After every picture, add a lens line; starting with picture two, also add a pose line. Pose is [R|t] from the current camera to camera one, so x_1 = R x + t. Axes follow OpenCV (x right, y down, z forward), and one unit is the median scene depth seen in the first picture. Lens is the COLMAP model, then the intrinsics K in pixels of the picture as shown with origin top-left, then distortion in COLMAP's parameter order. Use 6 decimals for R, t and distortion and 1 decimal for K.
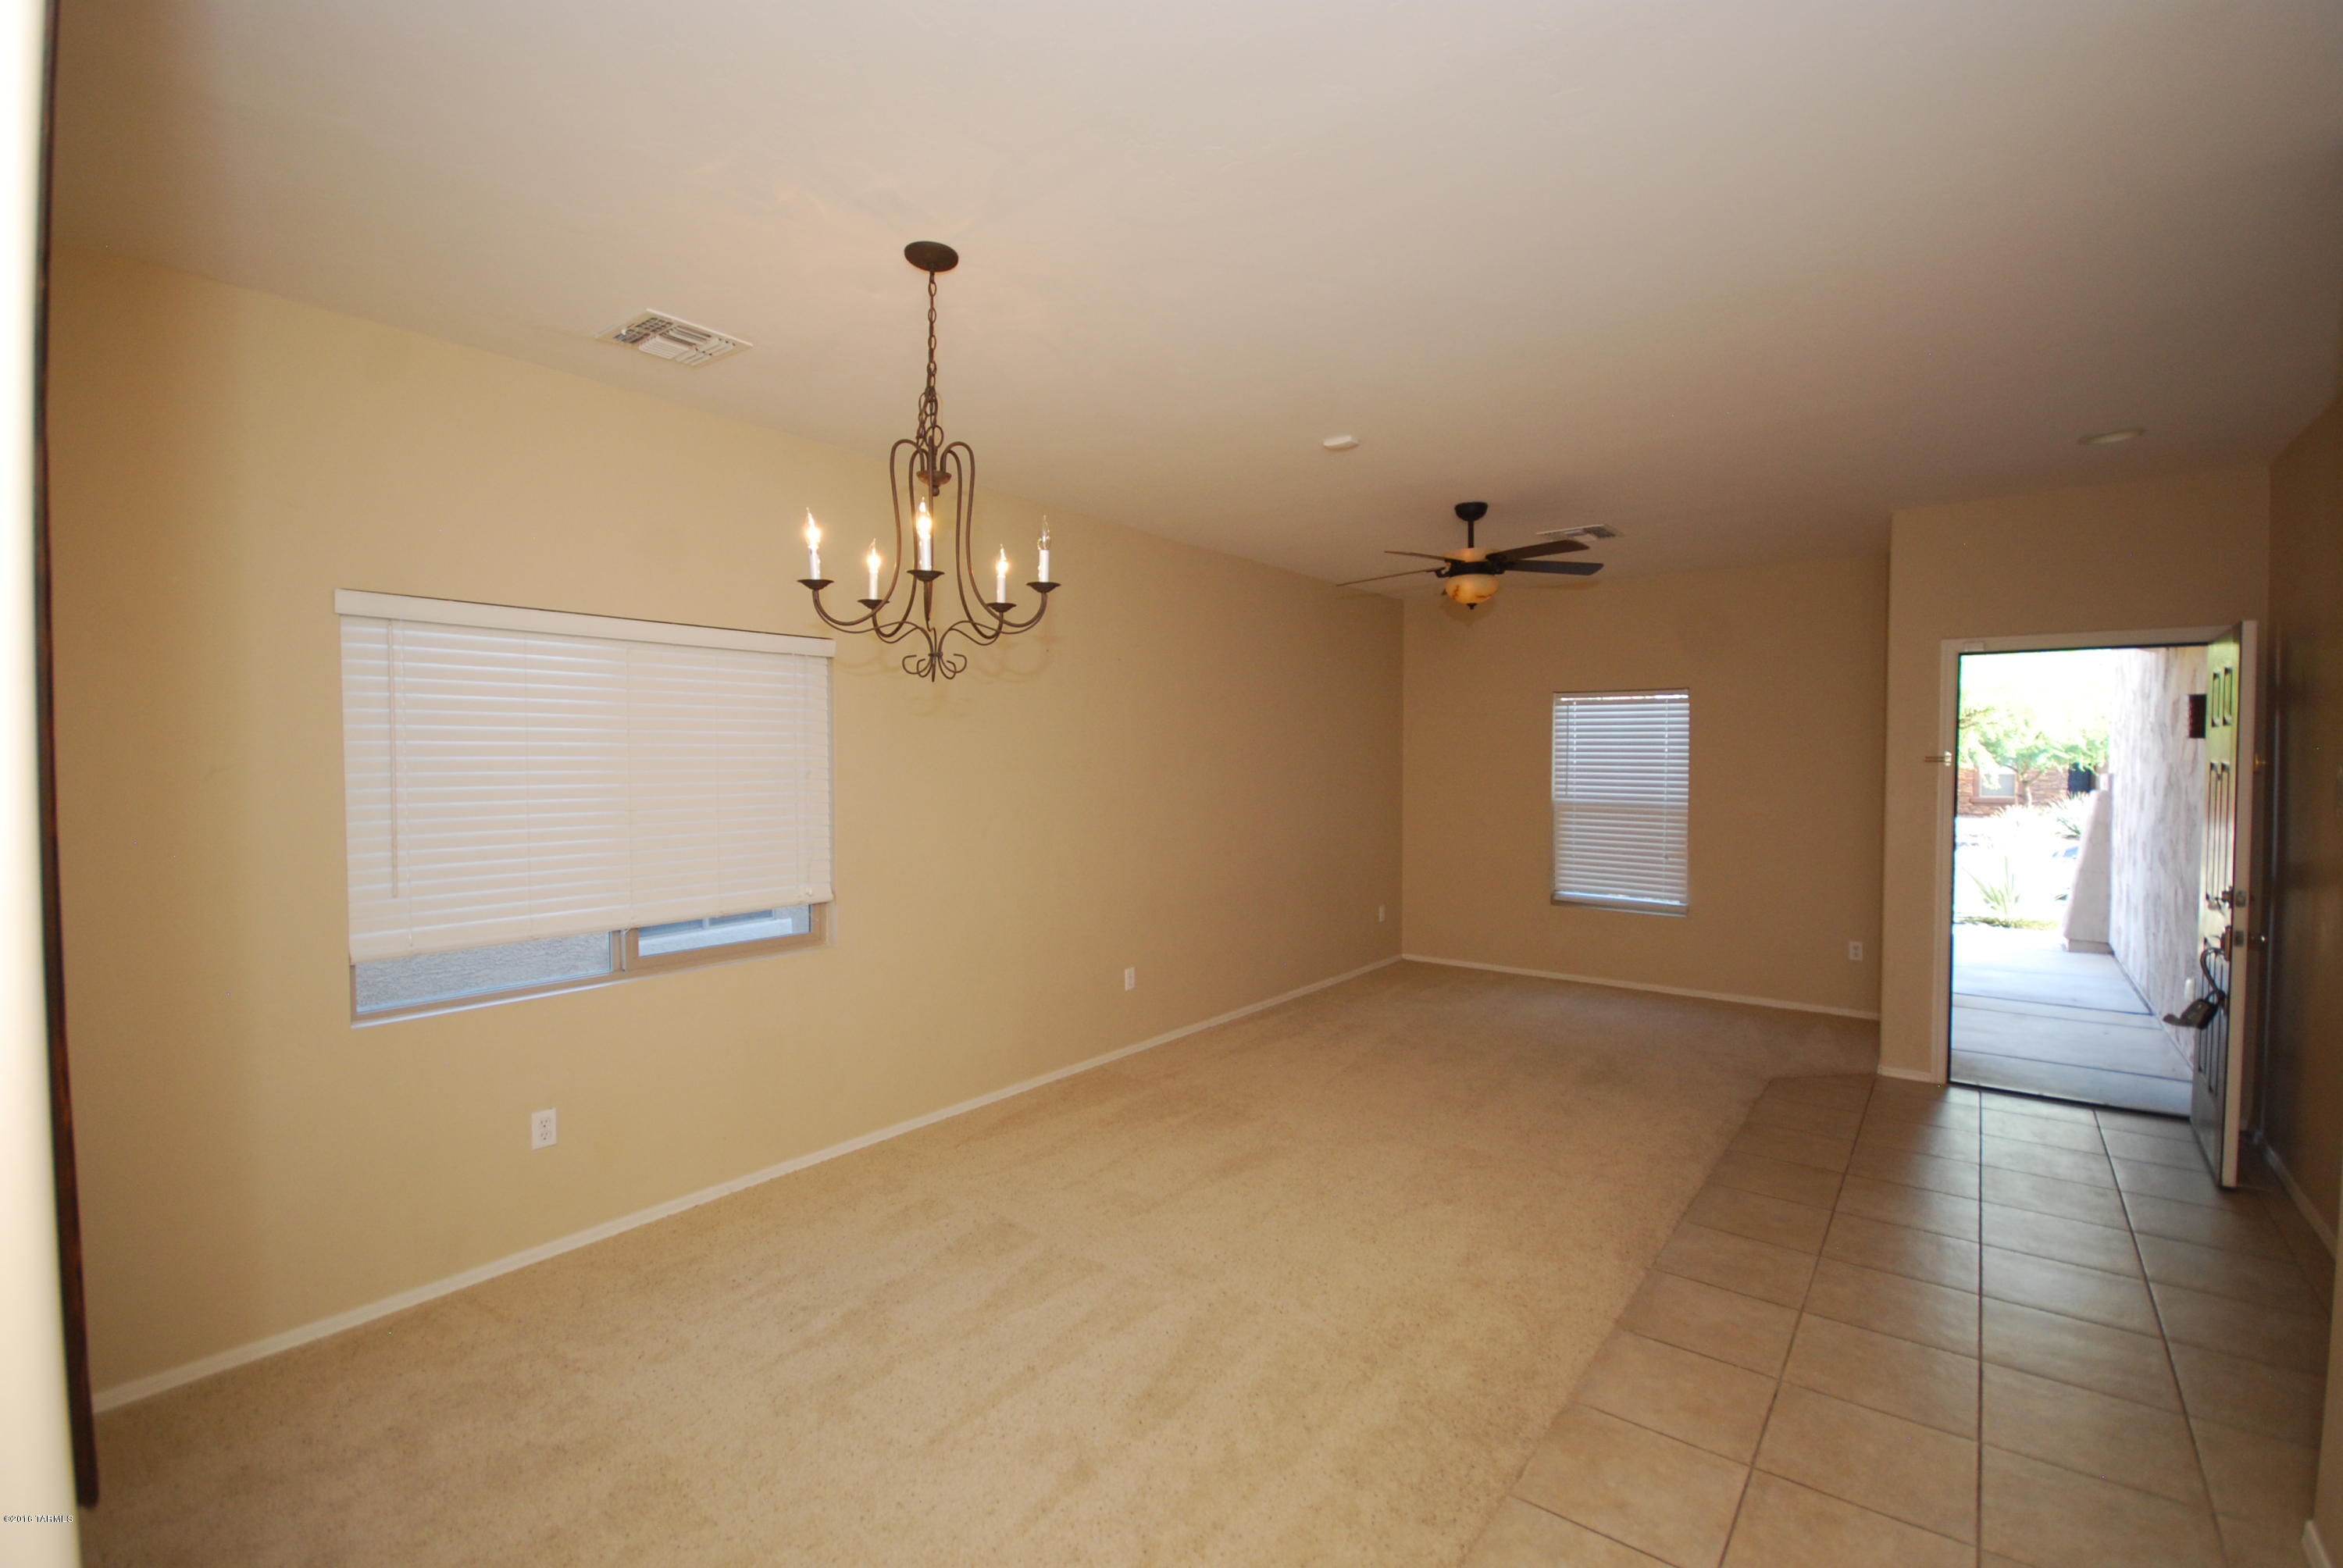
lens RADIAL K [[1023.7, 0, 1191.5], [0, 1023.7, 787.7], [0, 0, 1]] dist [0.010836, -0.012429]
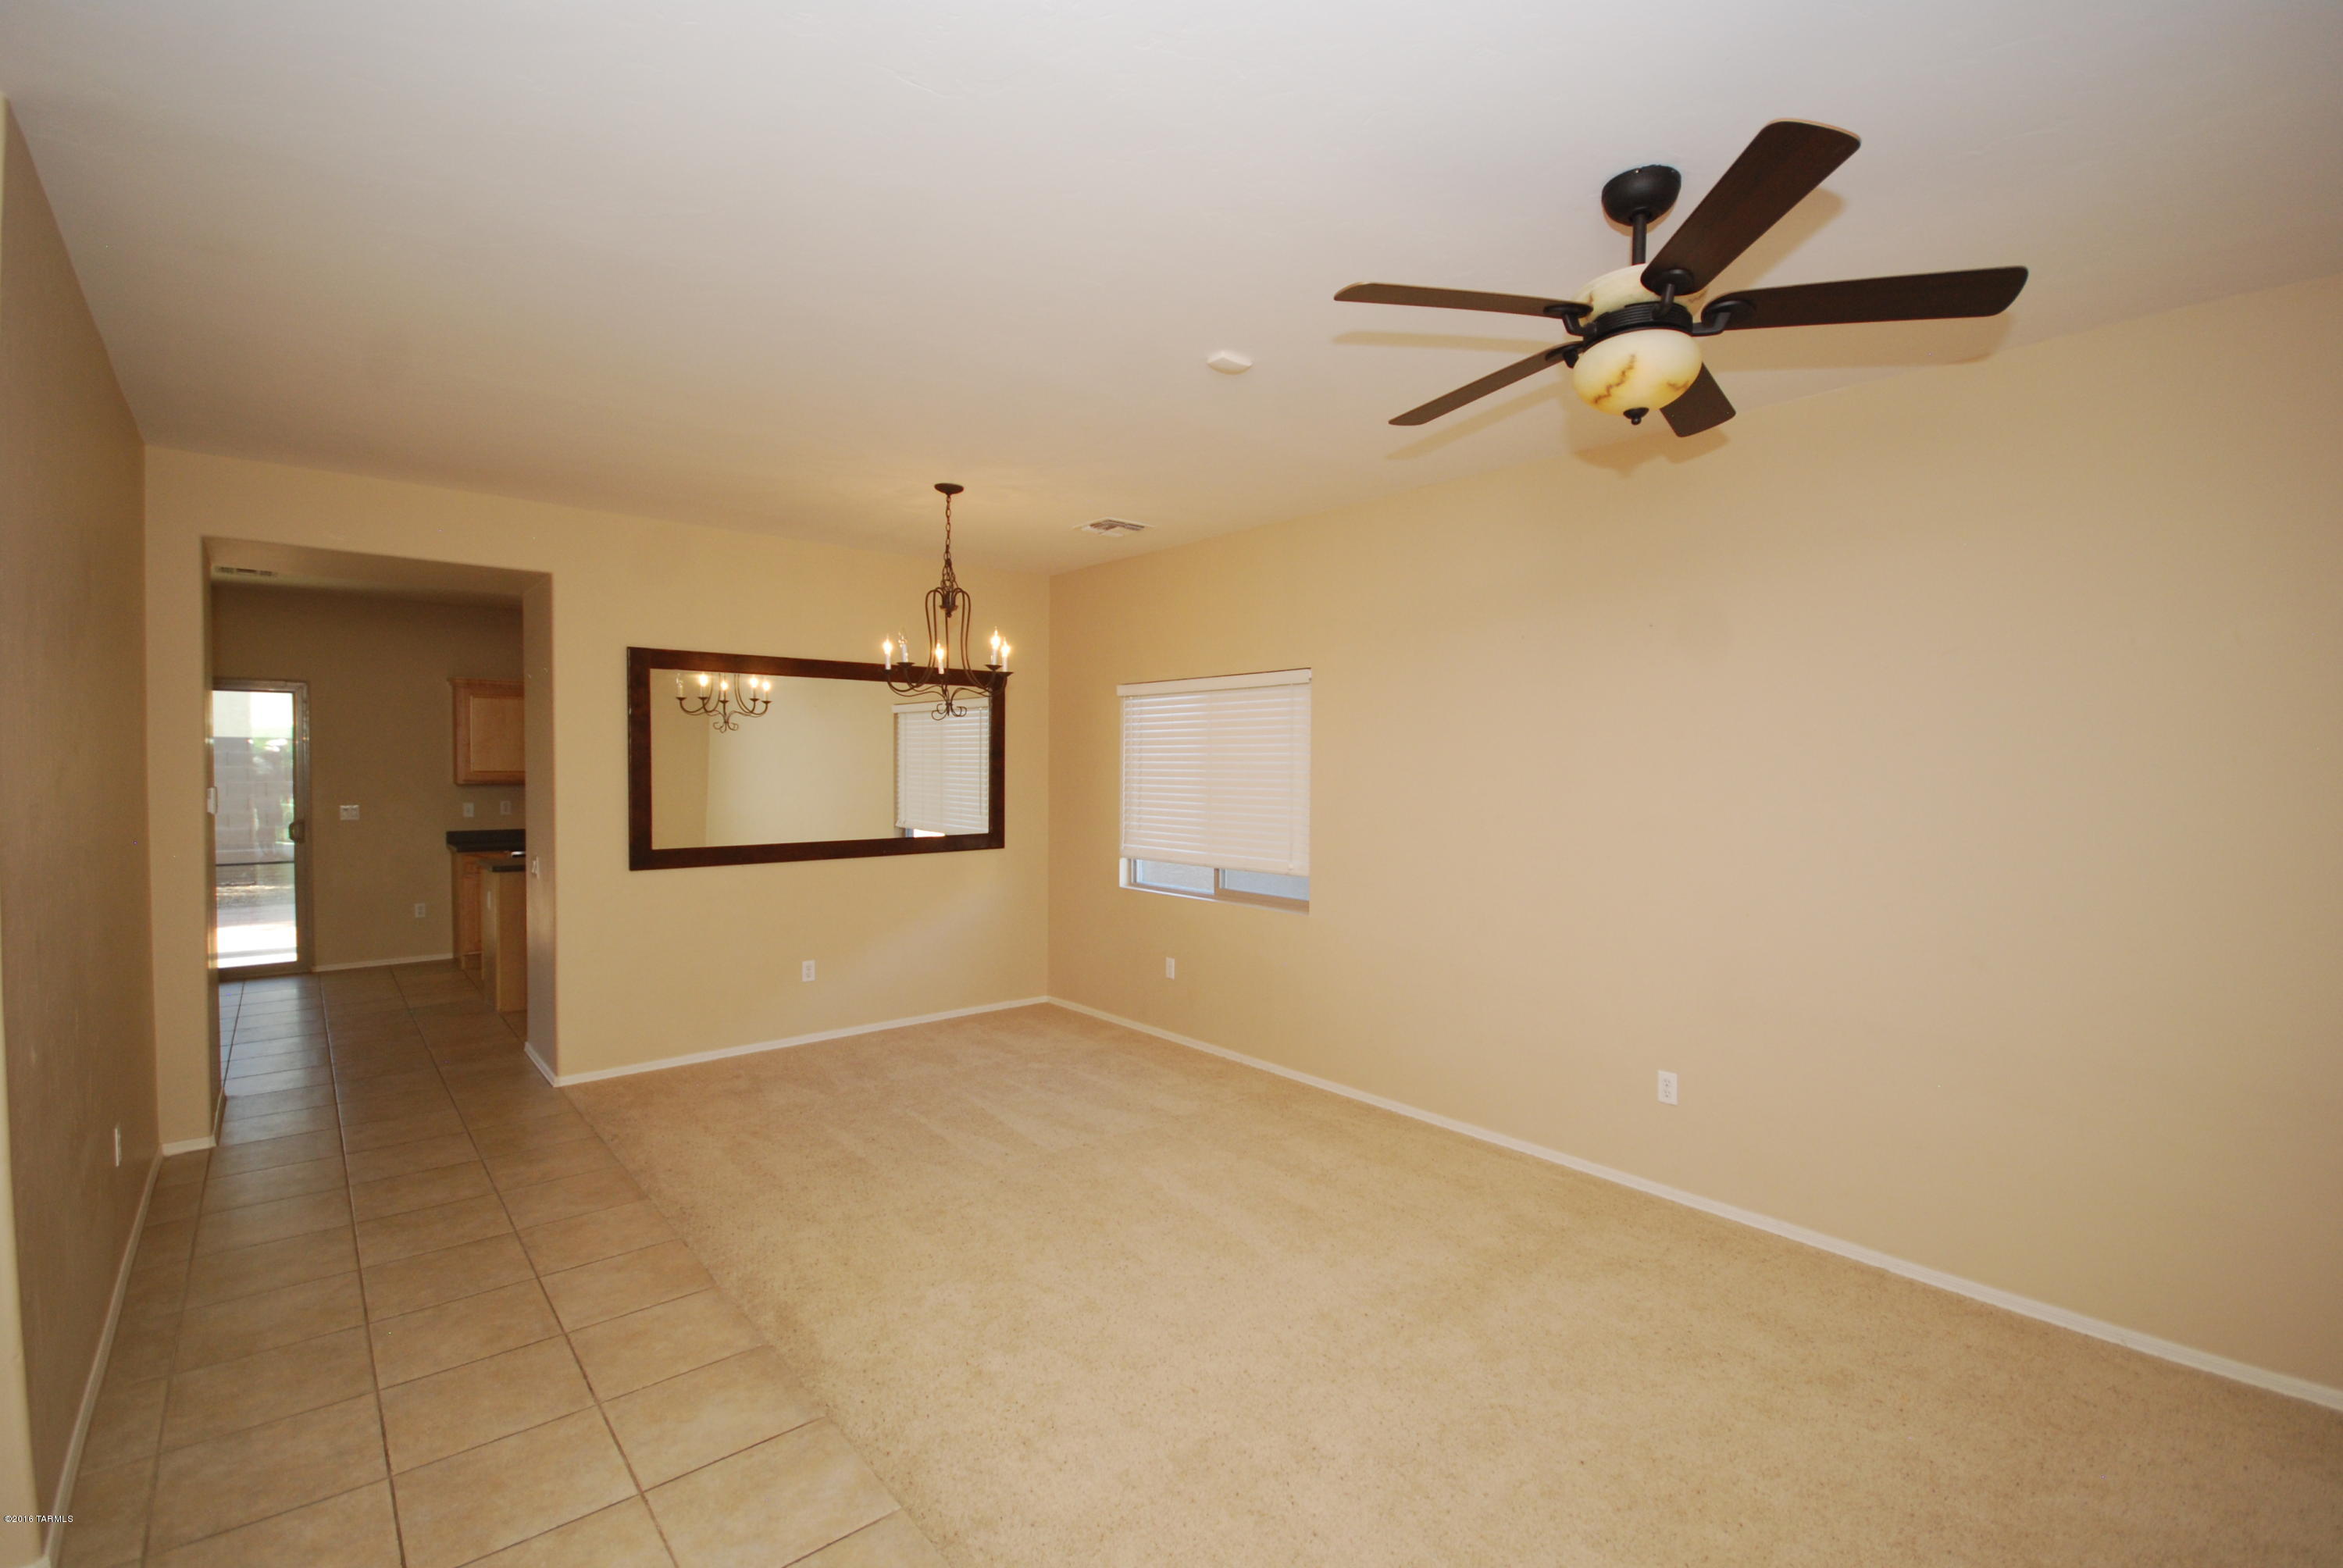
lens RADIAL K [[1023.7, 0, 1191.5], [0, 1023.7, 787.7], [0, 0, 1]] dist [0.010836, -0.012429]
pose [[-0.194838, 0.022677, -0.980573, 0.918304], [-0.033904, 0.998980, 0.029840, -0.032018], [0.980249, 0.039059, -0.193870, 1.124661]]
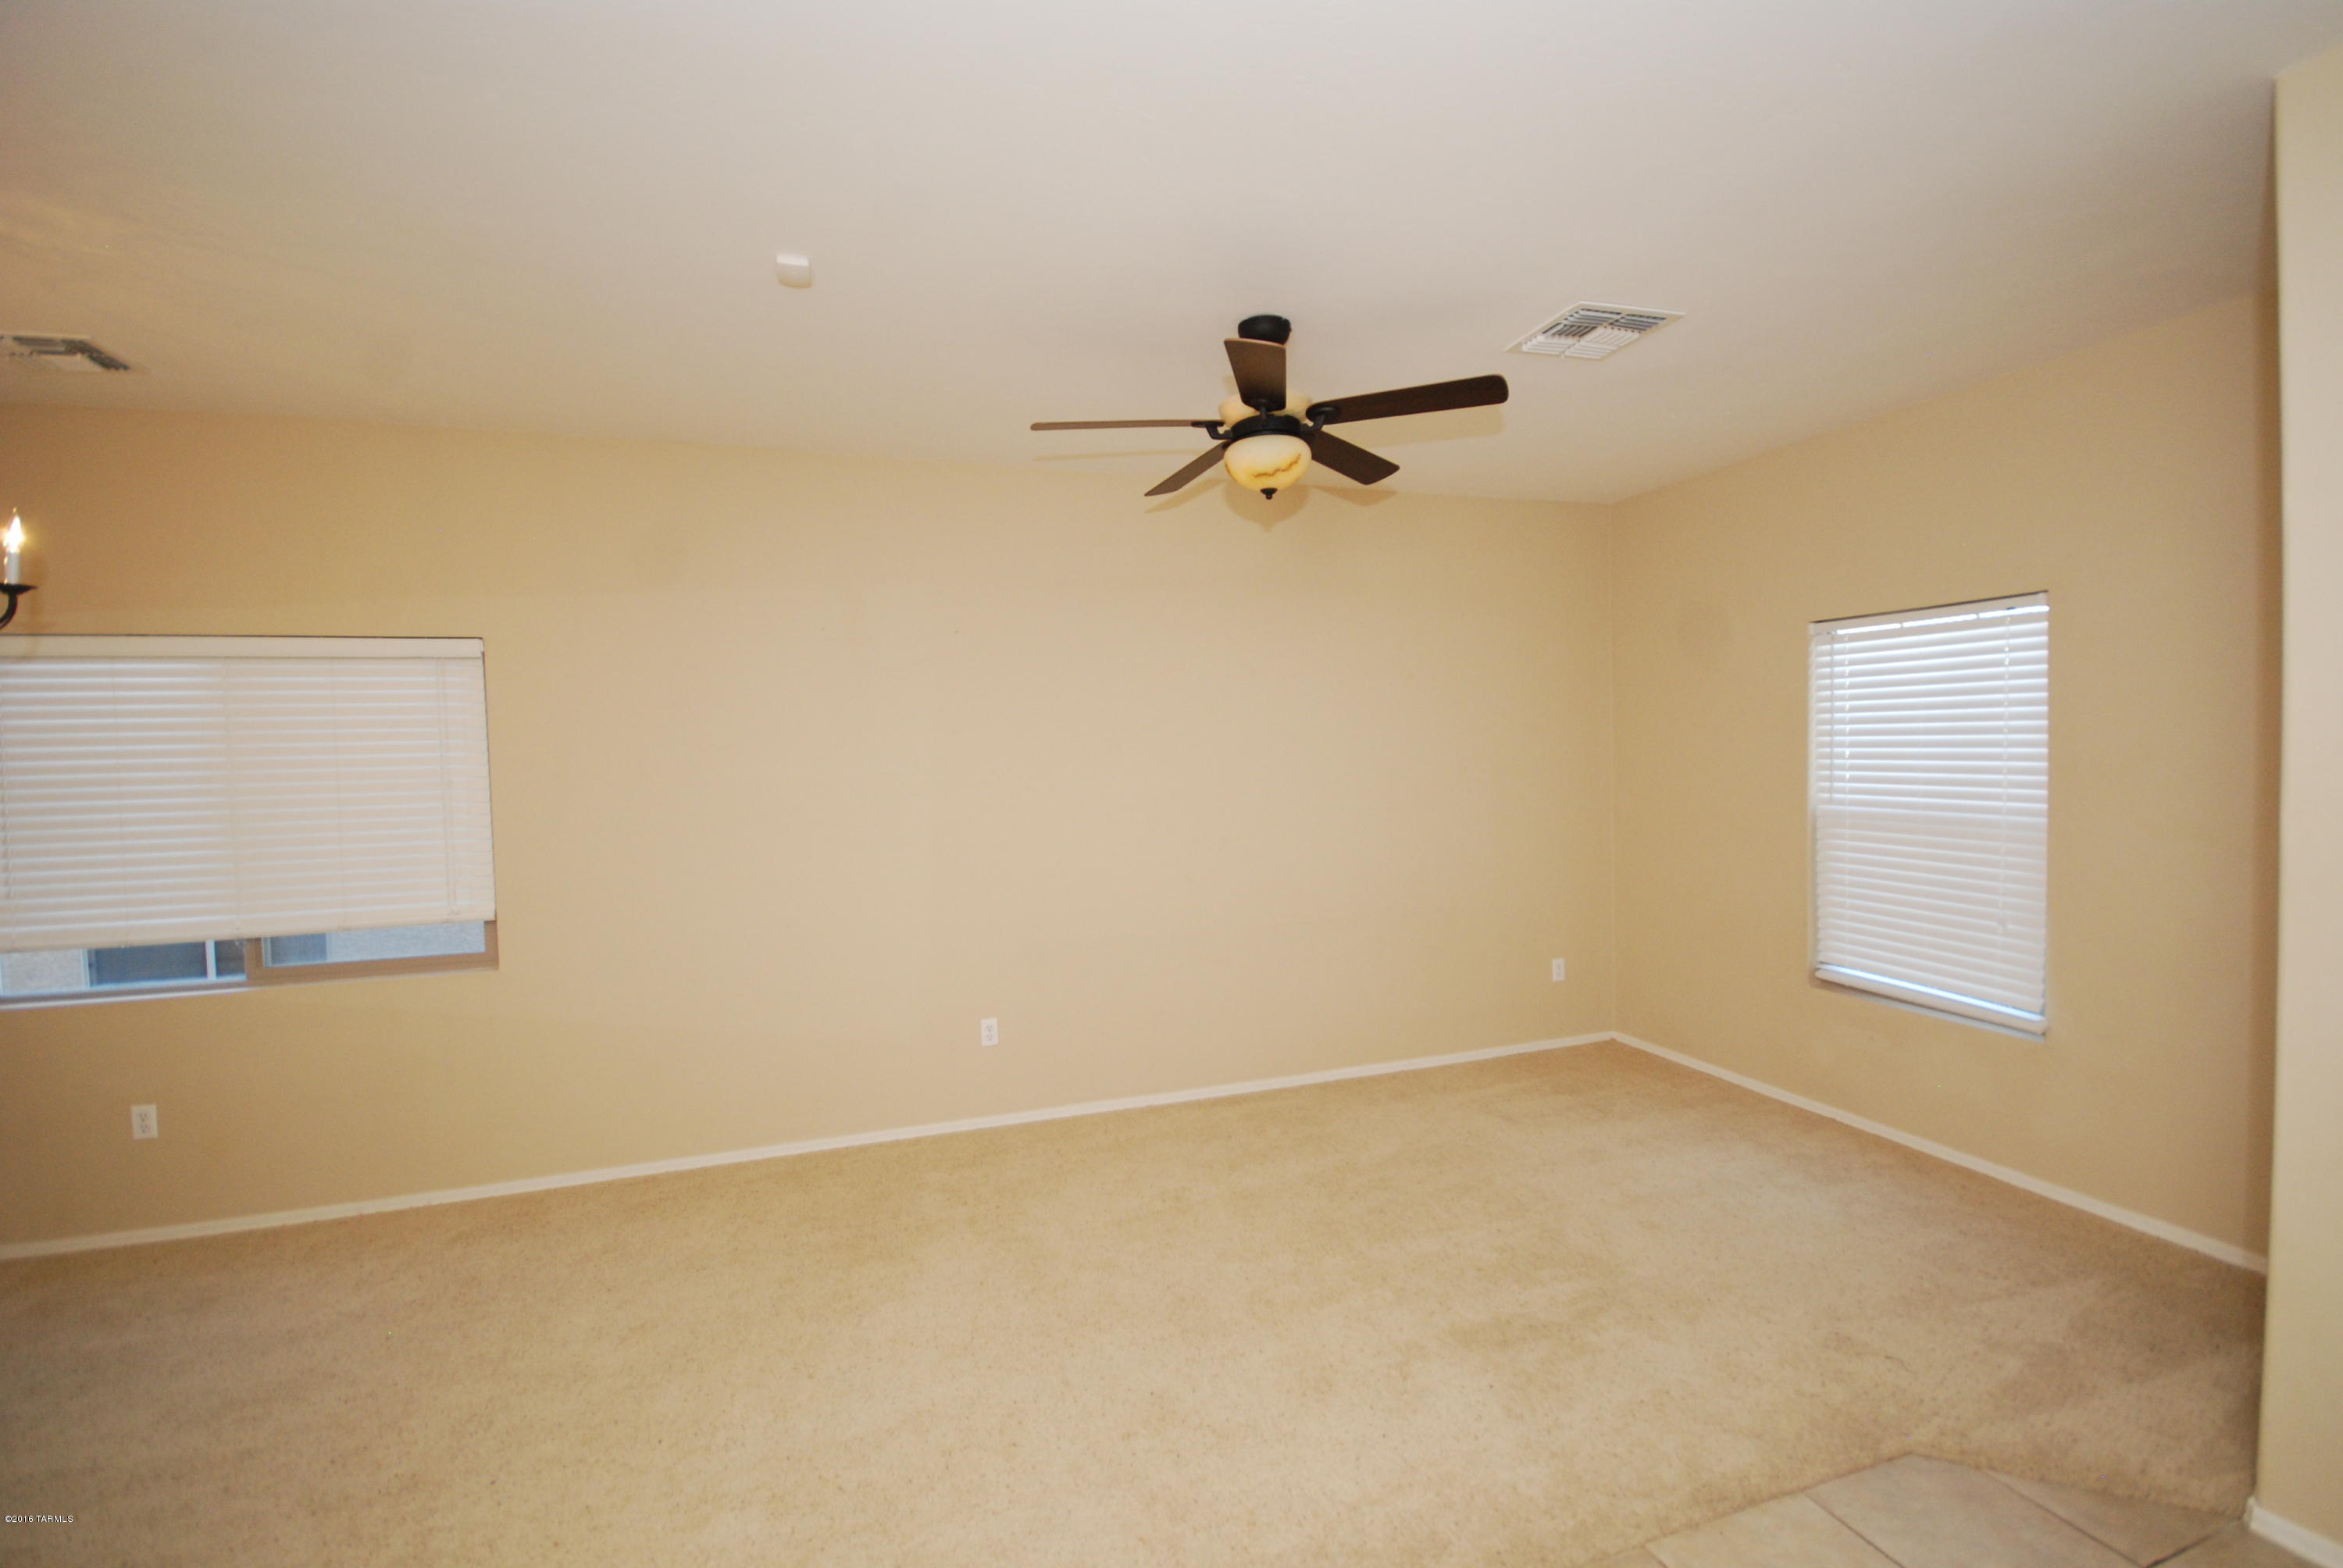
lens RADIAL K [[1024.0, 0, 1193.3], [0, 1024.0, 781.9], [0, 0, 1]] dist [-0.007899, -0.000248]
pose [[0.833188, -0.001822, -0.552987, 0.701731], [0.007200, 0.999946, 0.007554, -0.017401], [0.552943, -0.010275, 0.833156, 0.593531]]
